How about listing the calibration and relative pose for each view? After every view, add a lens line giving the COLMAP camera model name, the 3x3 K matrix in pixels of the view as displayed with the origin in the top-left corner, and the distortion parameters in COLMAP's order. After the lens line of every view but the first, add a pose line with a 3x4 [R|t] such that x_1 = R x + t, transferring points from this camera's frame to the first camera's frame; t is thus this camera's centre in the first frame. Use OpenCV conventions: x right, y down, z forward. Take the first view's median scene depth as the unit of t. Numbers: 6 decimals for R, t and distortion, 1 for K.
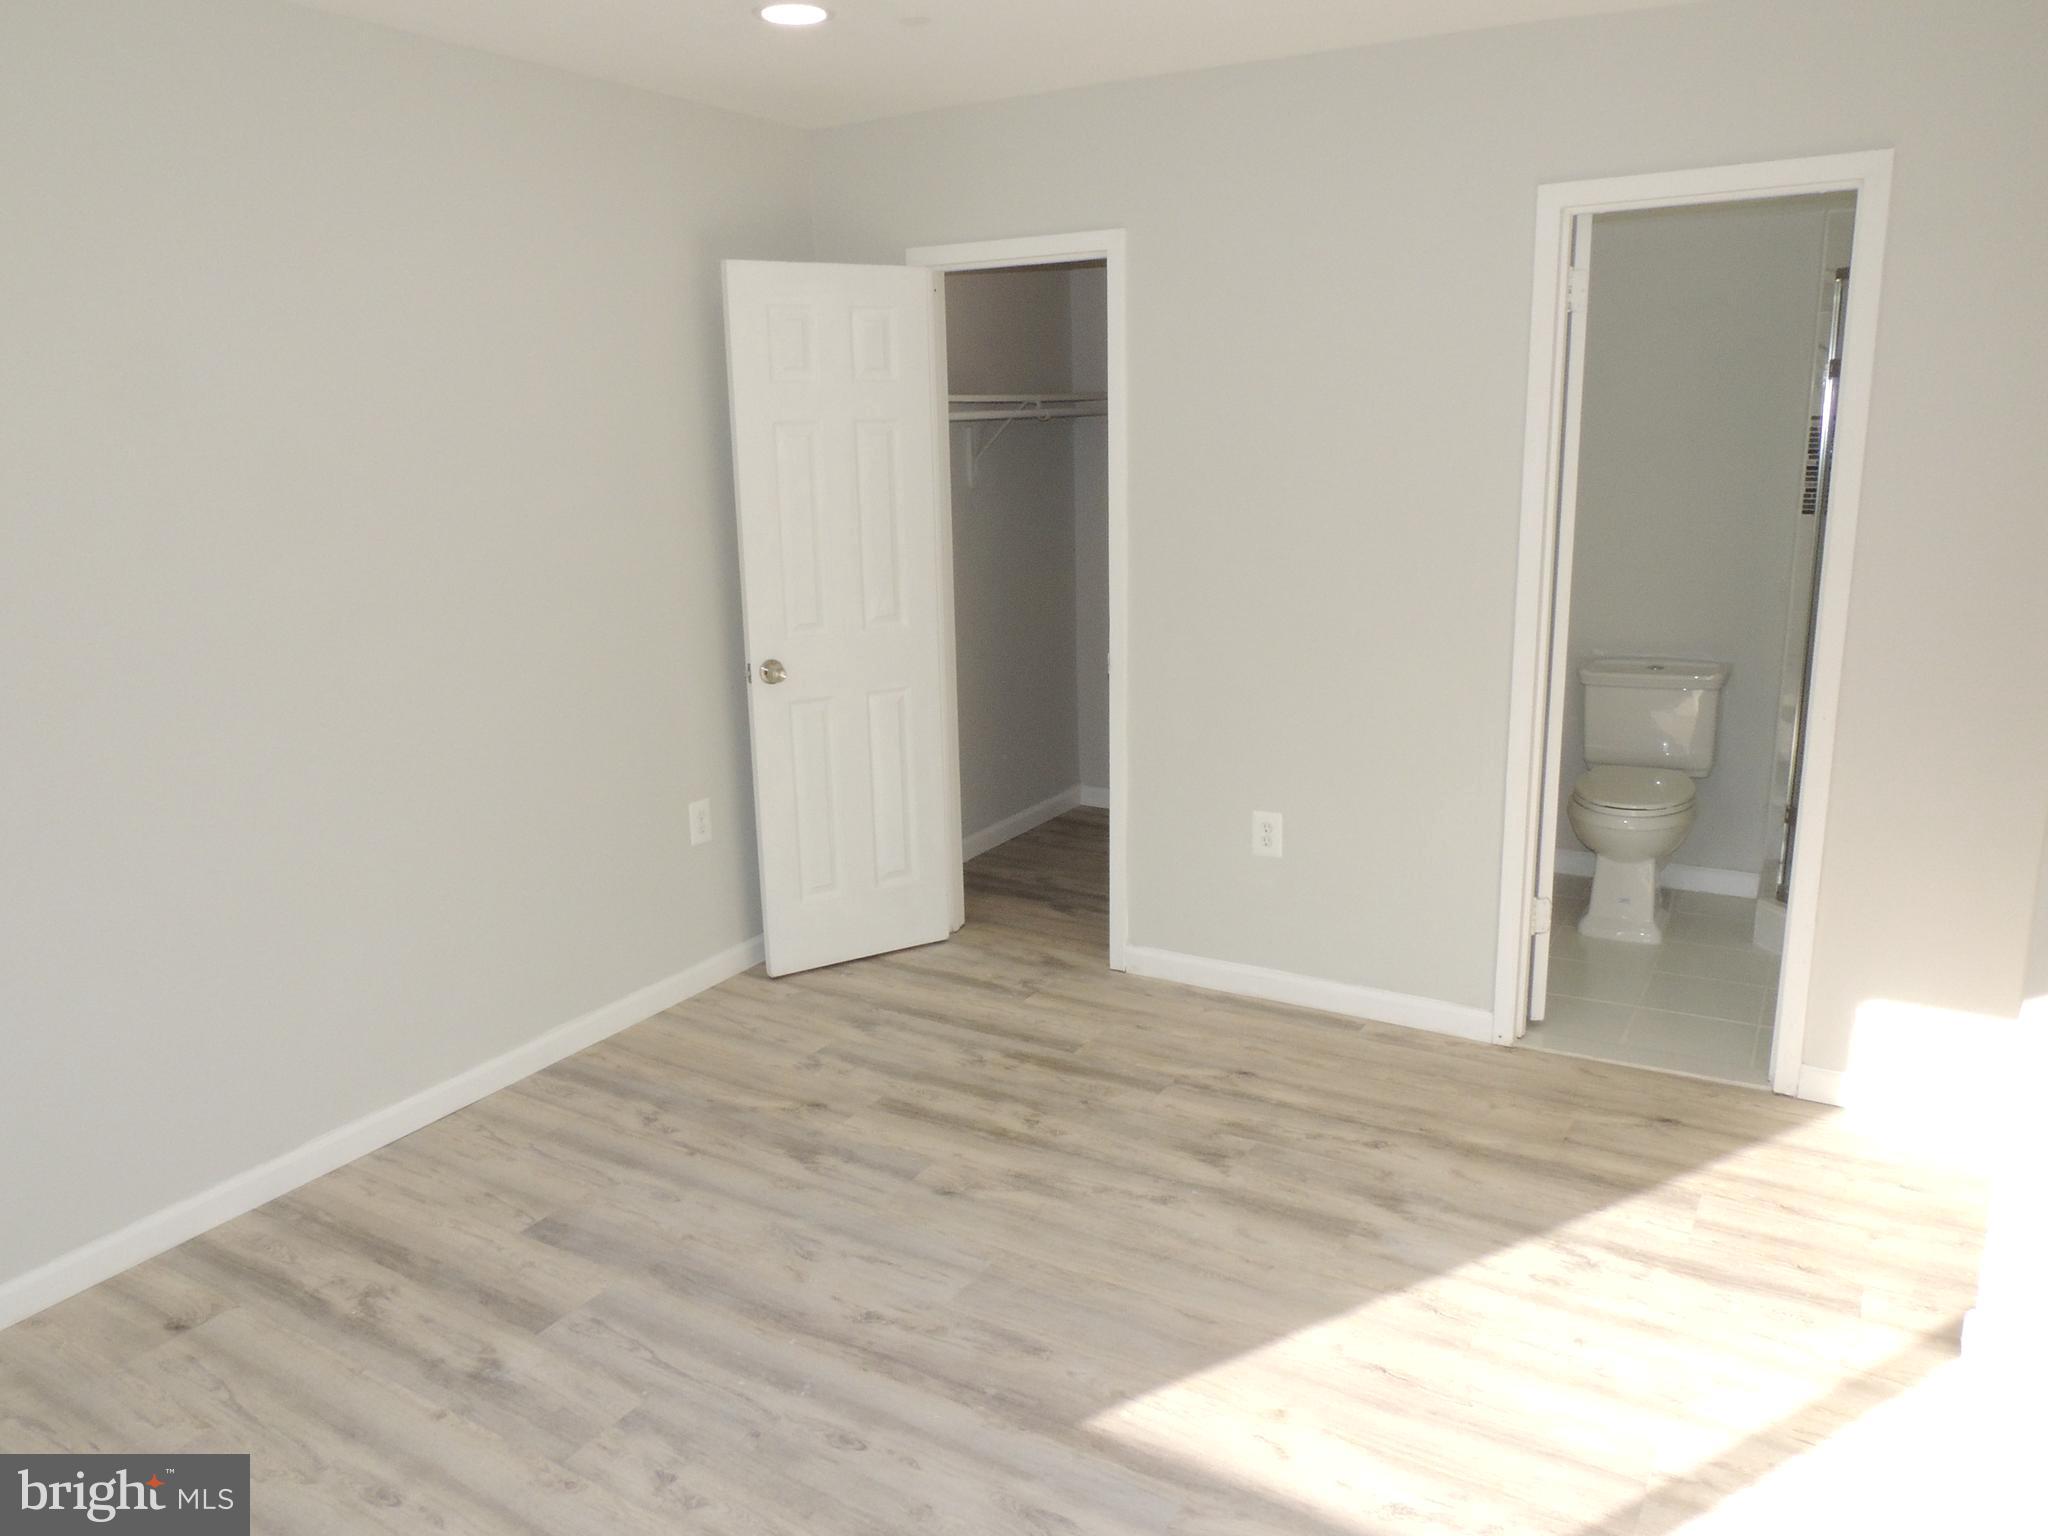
lens RADIAL K [[1459.9, 0, 1022.0], [0, 1459.9, 770.7], [0, 0, 1]] dist [-0.026778, 0.011991]
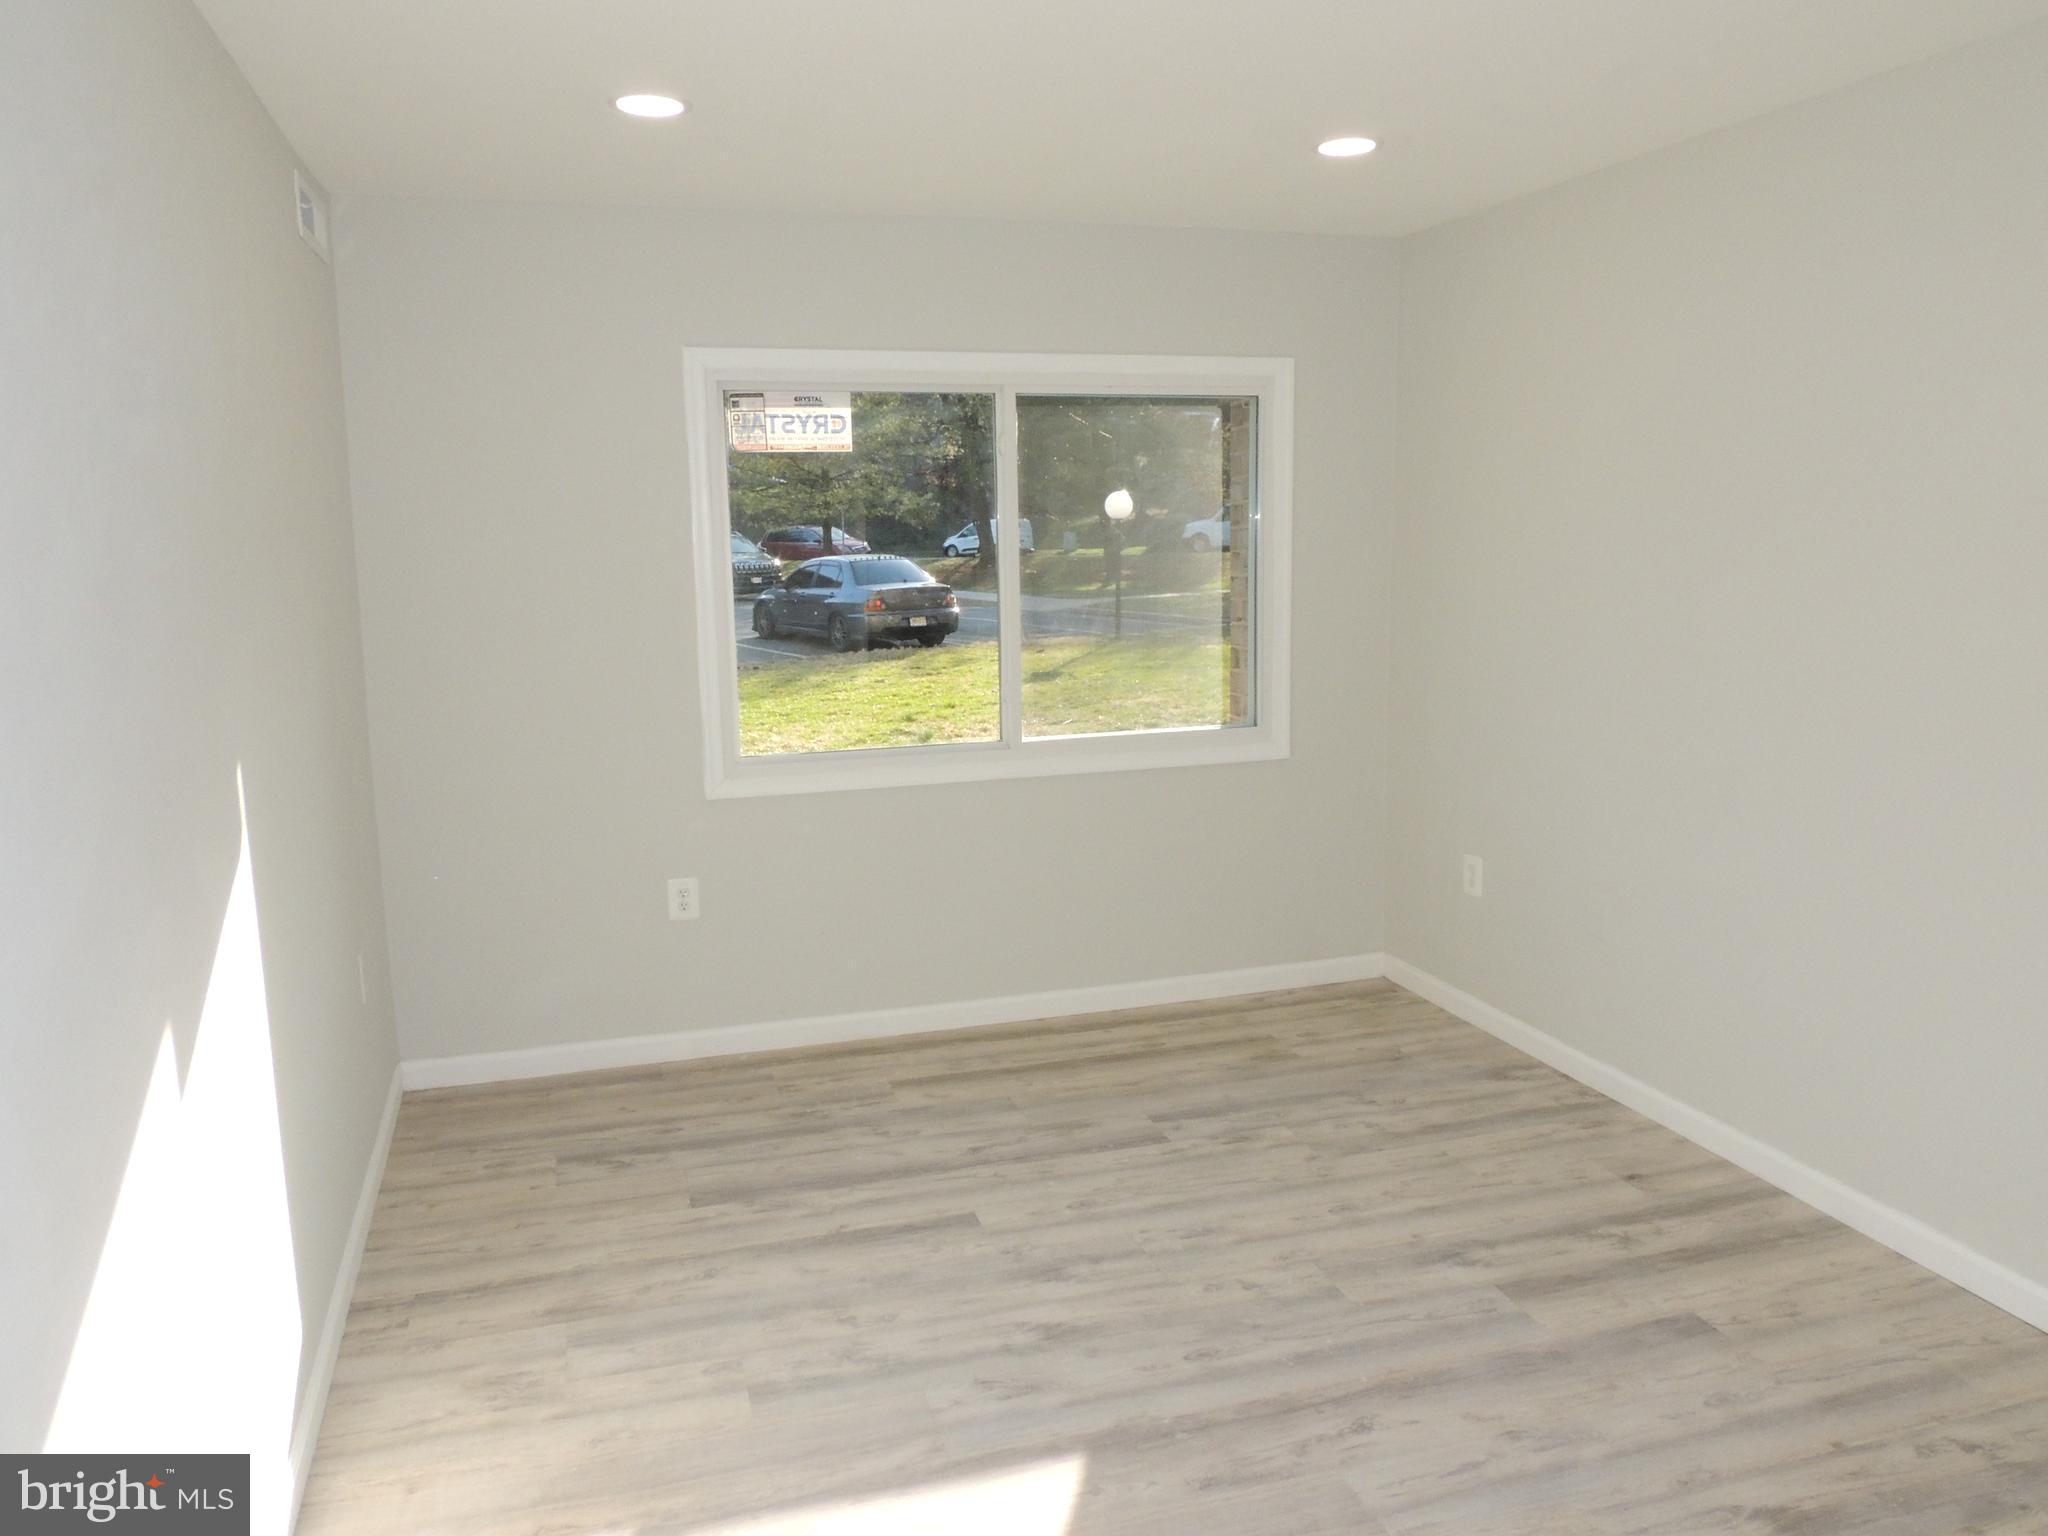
lens RADIAL K [[1459.9, 0, 1025.9], [0, 1459.9, 768.8], [0, 0, 1]] dist [-0.026778, 0.011991]
pose [[-0.669844, 0.153608, -0.726439, 0.663220], [-0.139672, 0.934833, 0.326464, -0.302985], [0.729247, 0.320143, -0.604738, 1.275671]]
